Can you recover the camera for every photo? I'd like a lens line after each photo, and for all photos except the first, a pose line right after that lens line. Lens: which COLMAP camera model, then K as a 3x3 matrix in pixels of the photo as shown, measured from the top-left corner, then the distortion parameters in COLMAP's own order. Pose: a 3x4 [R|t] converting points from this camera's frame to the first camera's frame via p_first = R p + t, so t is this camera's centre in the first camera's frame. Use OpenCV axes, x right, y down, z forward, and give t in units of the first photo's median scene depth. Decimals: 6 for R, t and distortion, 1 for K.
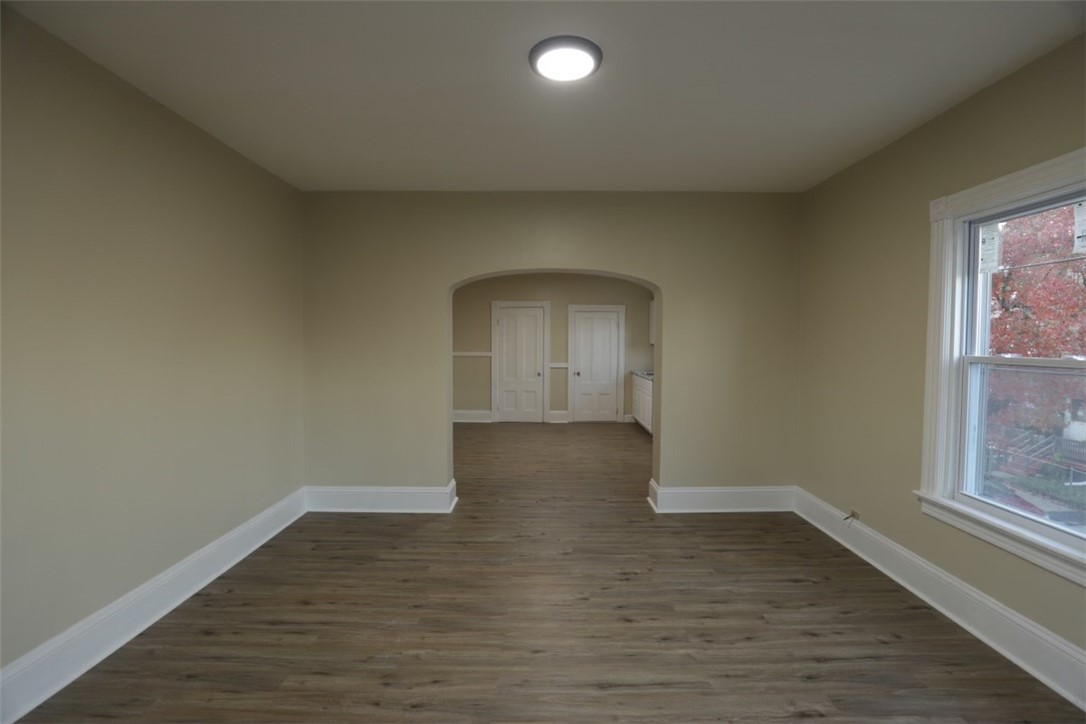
lens RADIAL K [[508.0, 0, 543.0], [0, 508.0, 362.0], [0, 0, 1]] dist [-0.035420, -0.000003]
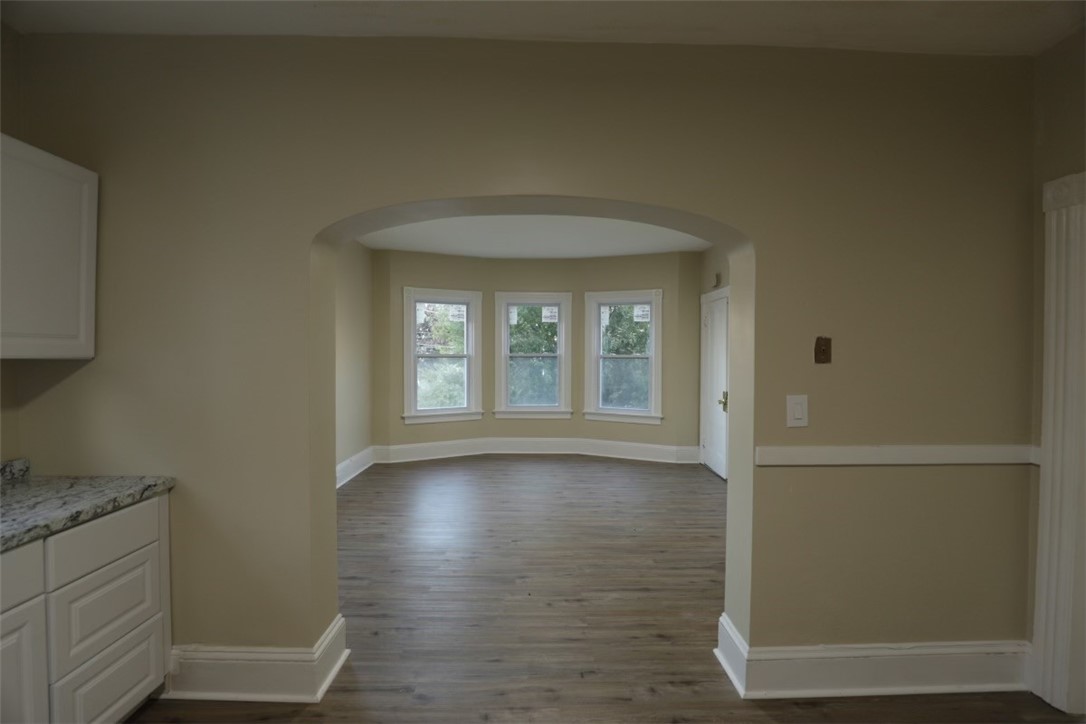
lens RADIAL K [[508.0, 0, 543.0], [0, 508.0, 362.0], [0, 0, 1]] dist [-0.035420, -0.000003]
pose [[-0.999884, -0.008281, -0.012802, 0.027814], [-0.009036, 0.998151, 0.060101, -0.083351], [0.012280, 0.060210, -0.998110, 2.226407]]
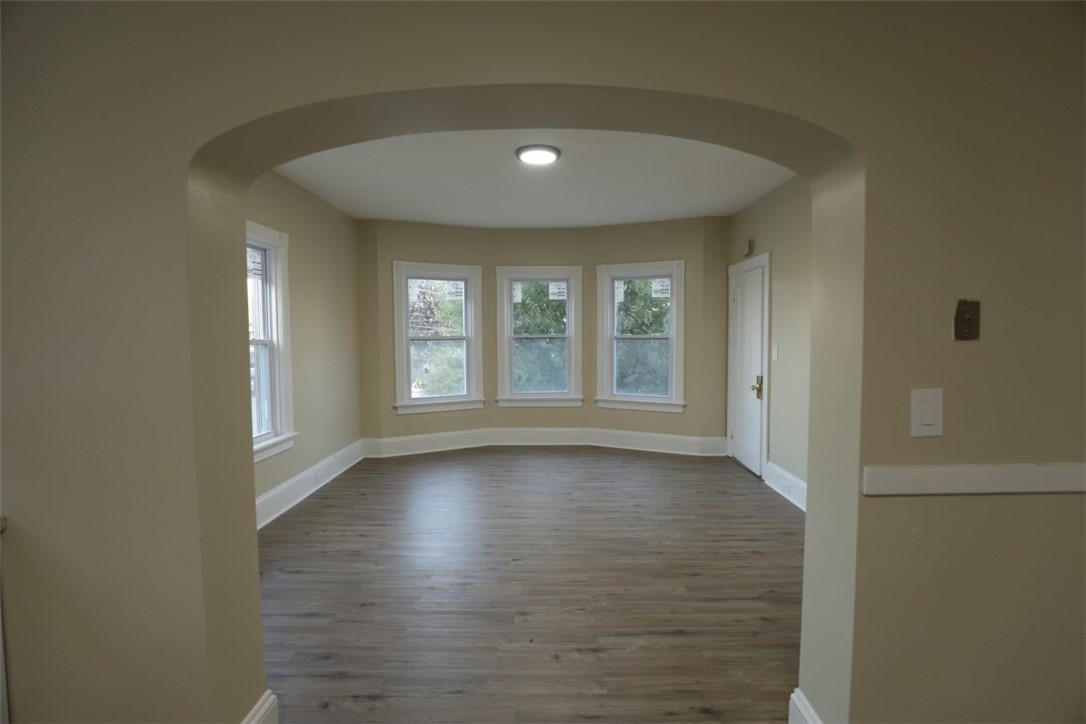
lens RADIAL K [[508.0, 0, 543.0], [0, 508.0, 362.0], [0, 0, 1]] dist [-0.035420, -0.000003]
pose [[-0.999974, 0.001281, 0.007138, 0.013673], [0.001951, 0.995515, 0.094587, -0.066771], [-0.006985, 0.094598, -0.995491, 1.989013]]
